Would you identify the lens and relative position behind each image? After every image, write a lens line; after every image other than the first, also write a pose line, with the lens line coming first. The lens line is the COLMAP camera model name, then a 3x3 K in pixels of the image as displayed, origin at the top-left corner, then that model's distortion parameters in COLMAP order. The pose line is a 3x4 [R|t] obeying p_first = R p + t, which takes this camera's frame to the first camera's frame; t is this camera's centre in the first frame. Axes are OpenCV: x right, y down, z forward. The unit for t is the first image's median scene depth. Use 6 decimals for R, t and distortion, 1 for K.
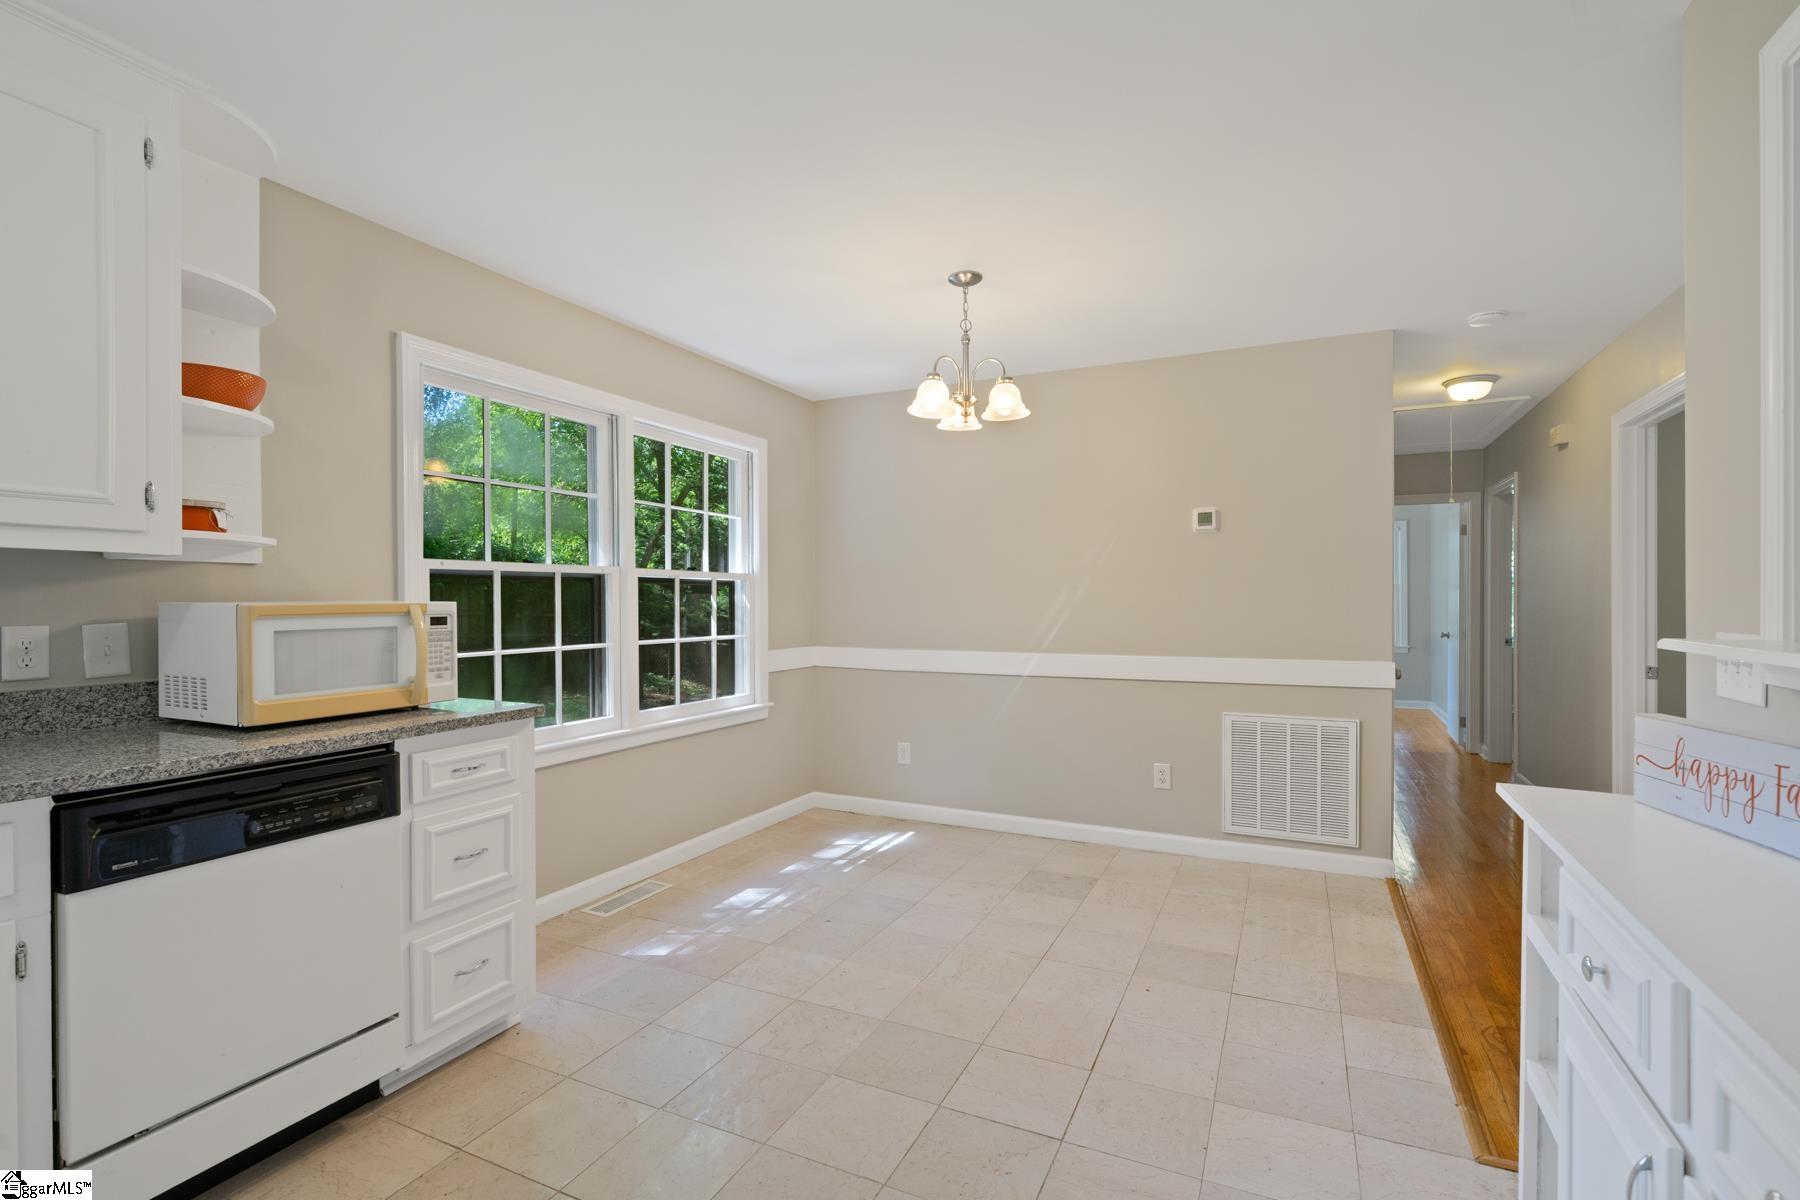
lens RADIAL K [[828.3, 0, 909.0], [0, 828.3, 607.6], [0, 0, 1]] dist [-0.000015, 0.001400]
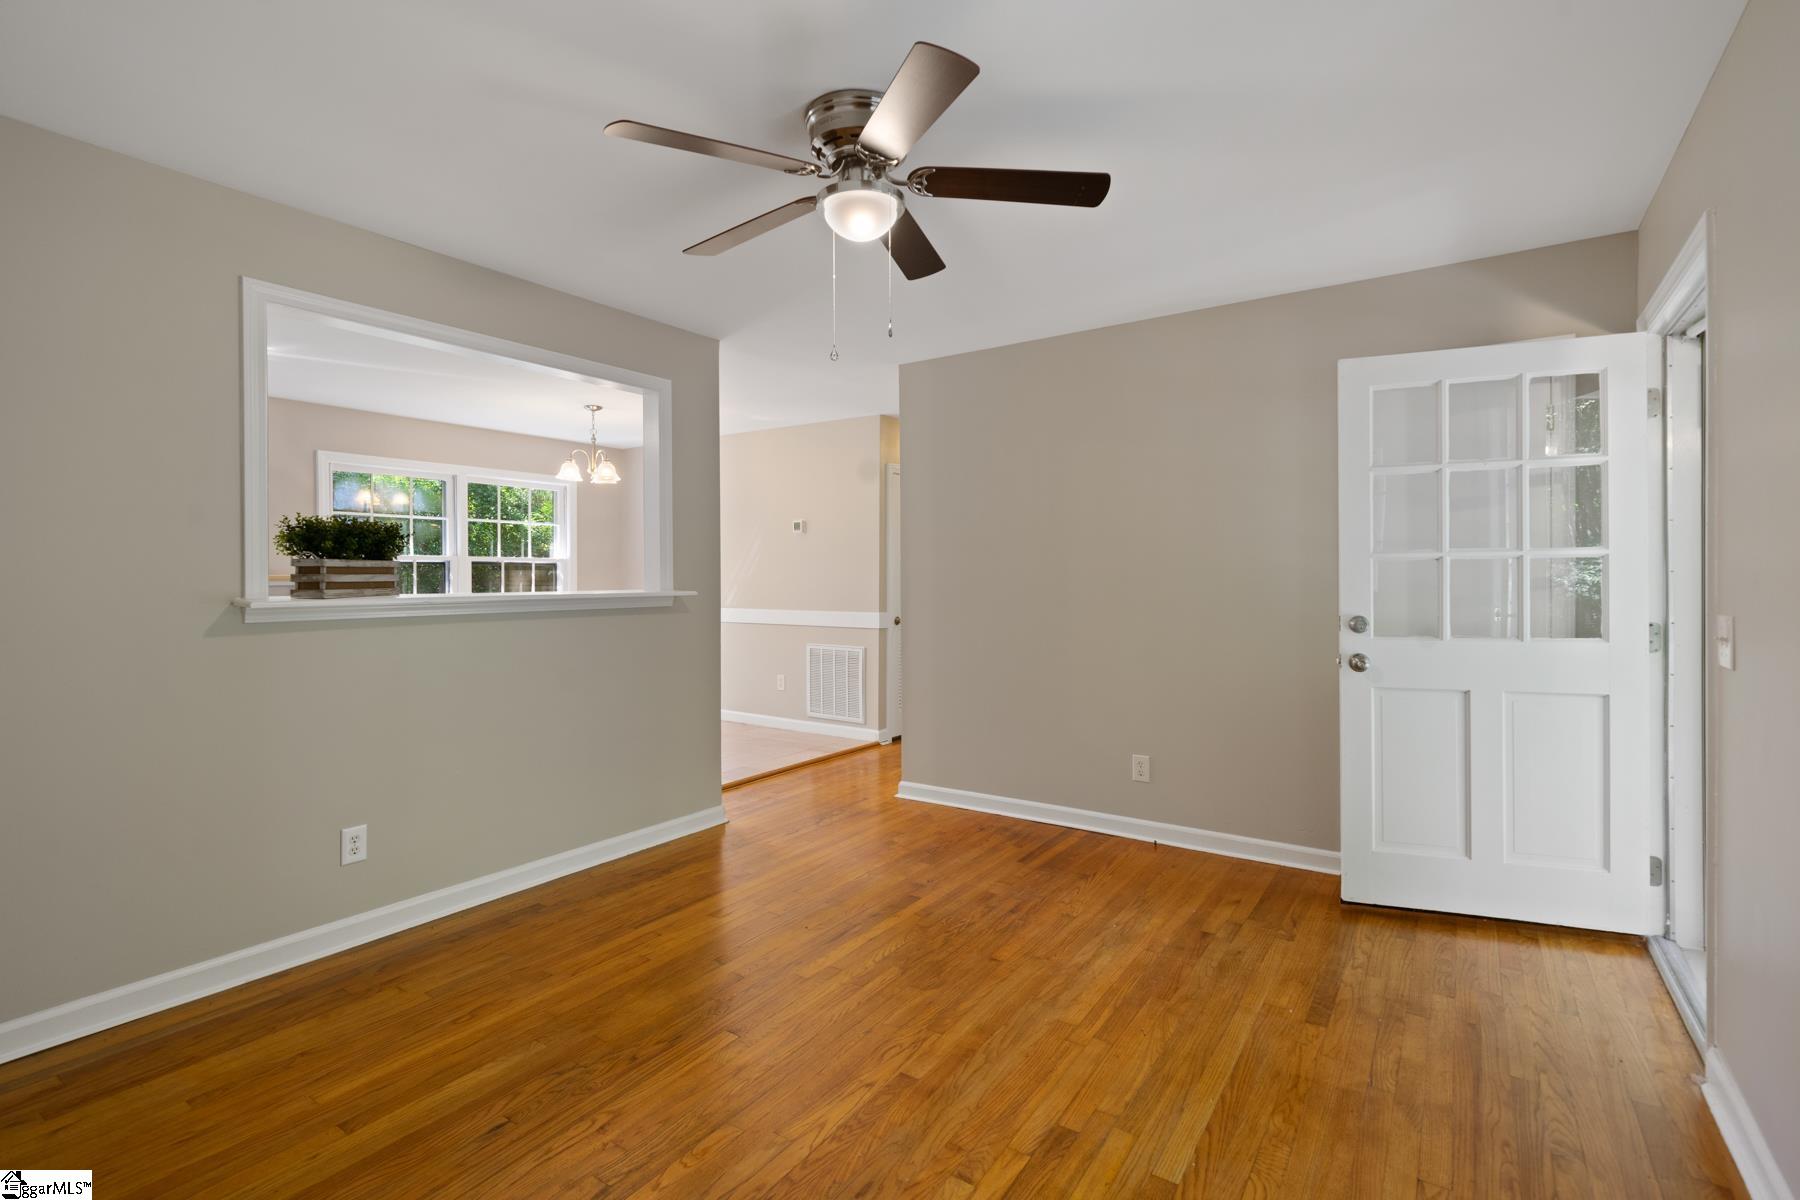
lens RADIAL K [[828.3, 0, 908.2], [0, 828.3, 569.0], [0, 0, 1]] dist [-0.000015, 0.001400]
pose [[0.988084, 0.003174, -0.153883, 0.873884], [-0.005320, 0.999894, -0.013536, -0.000485], [0.153824, 0.014193, 0.987996, -0.633162]]
